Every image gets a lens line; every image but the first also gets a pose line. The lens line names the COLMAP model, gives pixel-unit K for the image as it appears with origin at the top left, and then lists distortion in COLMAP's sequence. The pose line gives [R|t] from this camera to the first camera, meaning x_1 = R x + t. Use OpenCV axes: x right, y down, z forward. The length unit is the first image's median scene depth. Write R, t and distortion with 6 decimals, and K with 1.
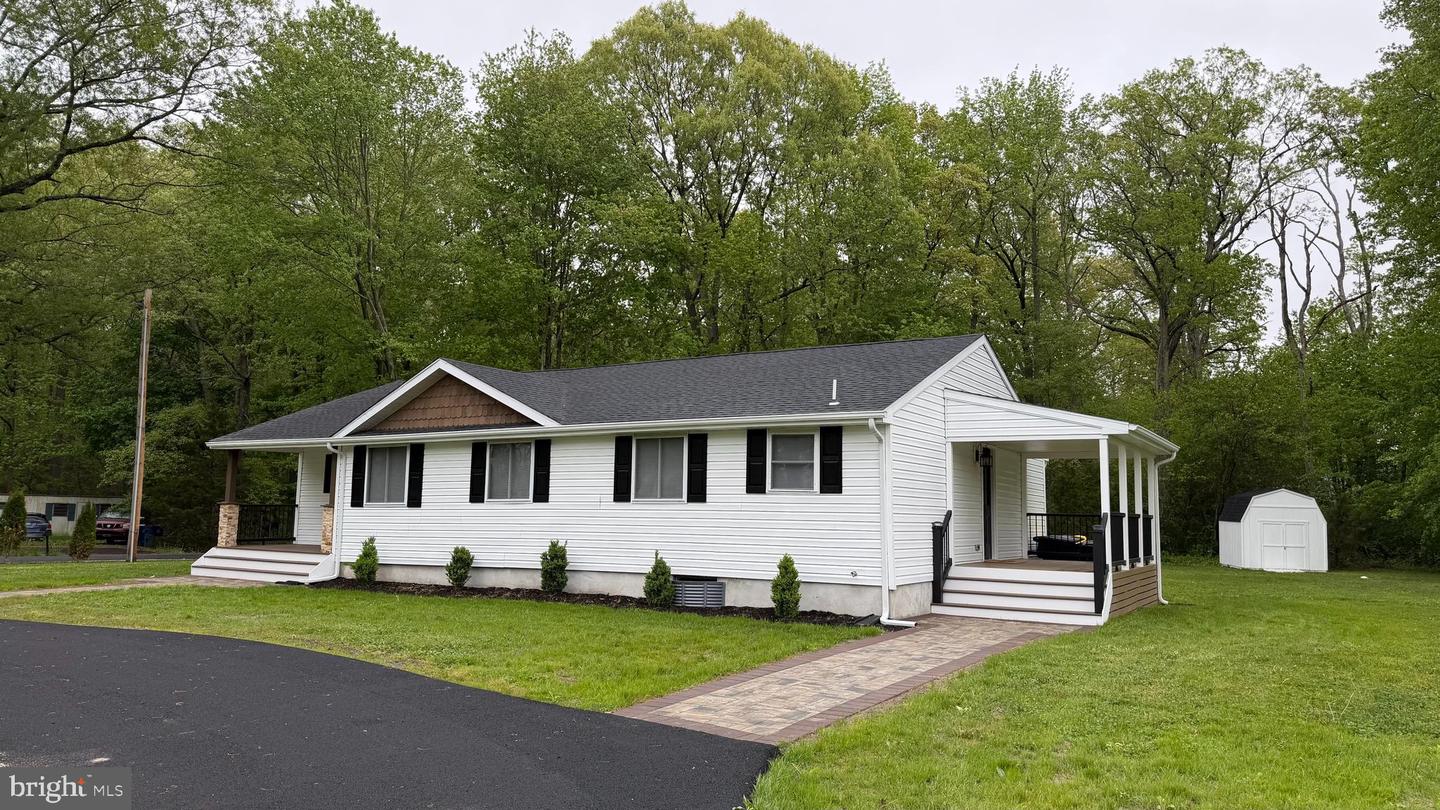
lens RADIAL K [[1009.6, 0, 697.8], [0, 1009.6, 426.8], [0, 0, 1]] dist [0.151583, -0.258154]
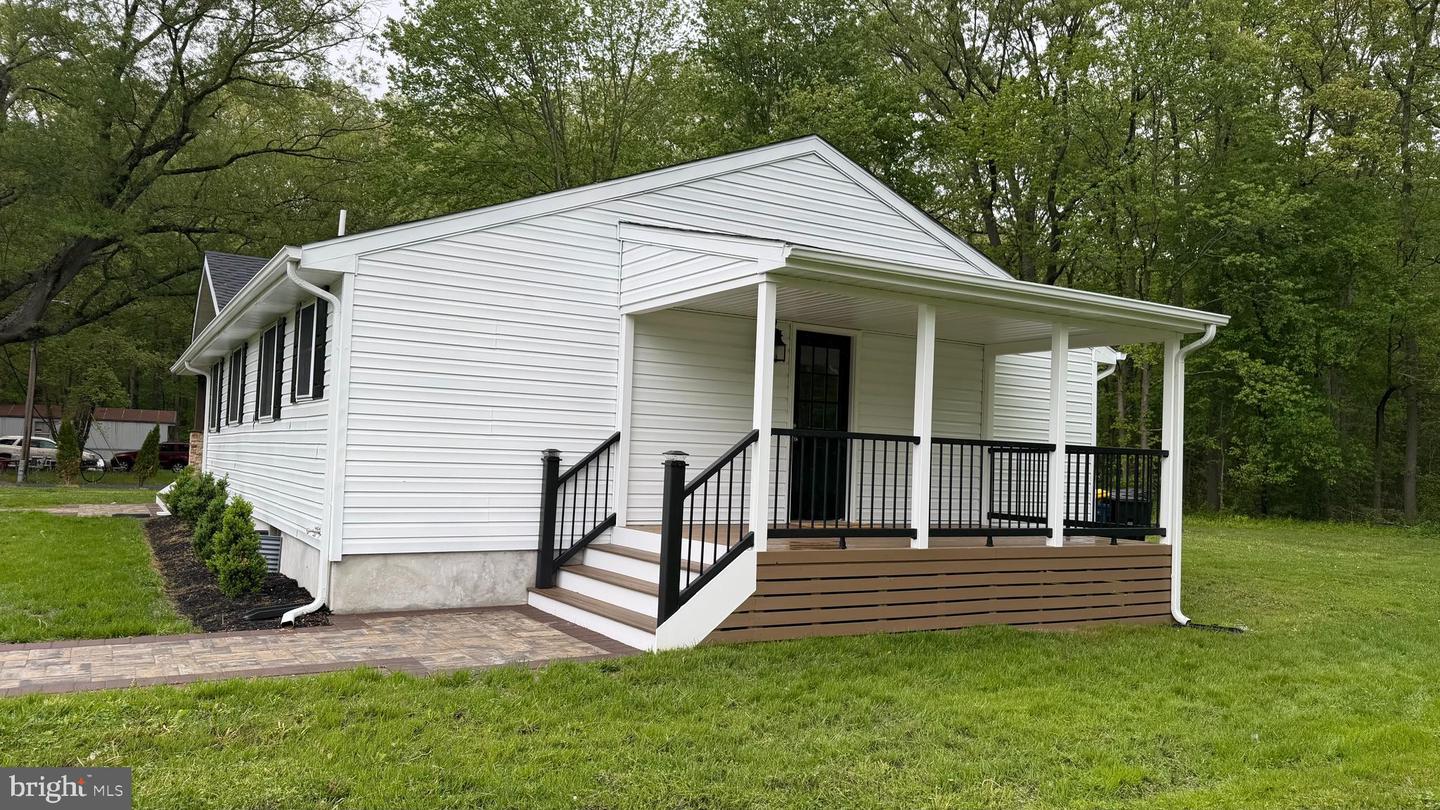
lens RADIAL K [[1009.6, 0, 697.8], [0, 1009.6, 426.8], [0, 0, 1]] dist [0.151583, -0.258154]
pose [[0.885626, -0.000539, -0.464399, 0.553400], [0.019792, 0.999135, 0.036585, 0.058700], [0.463978, -0.041593, 0.884870, 0.506817]]
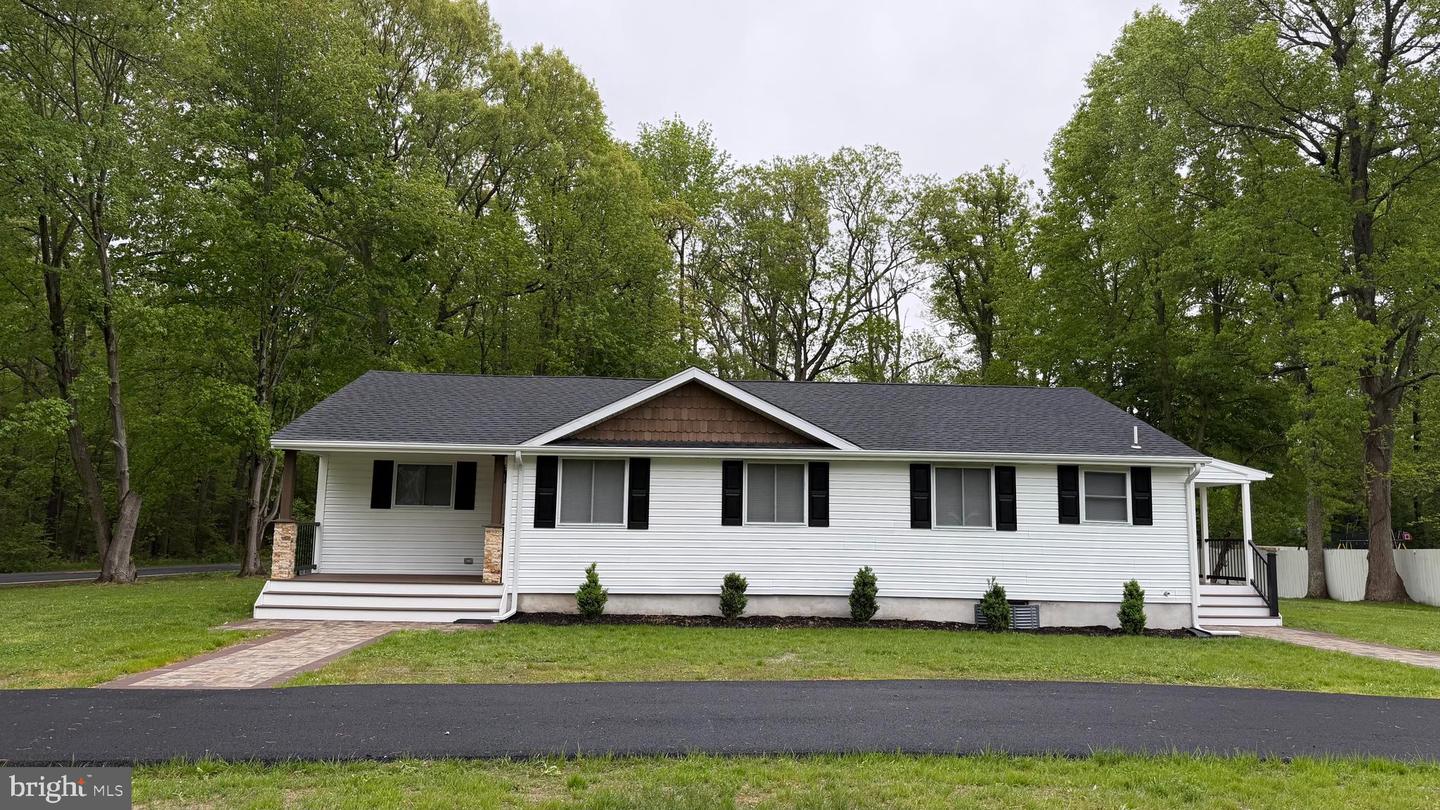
lens RADIAL K [[1009.6, 0, 697.8], [0, 1009.6, 426.8], [0, 0, 1]] dist [0.151583, -0.258154]
pose [[0.826150, 0.056497, 0.560611, -0.831729], [-0.056604, 0.998249, -0.017185, 0.002015], [-0.560600, -0.017535, 0.827901, 0.272331]]
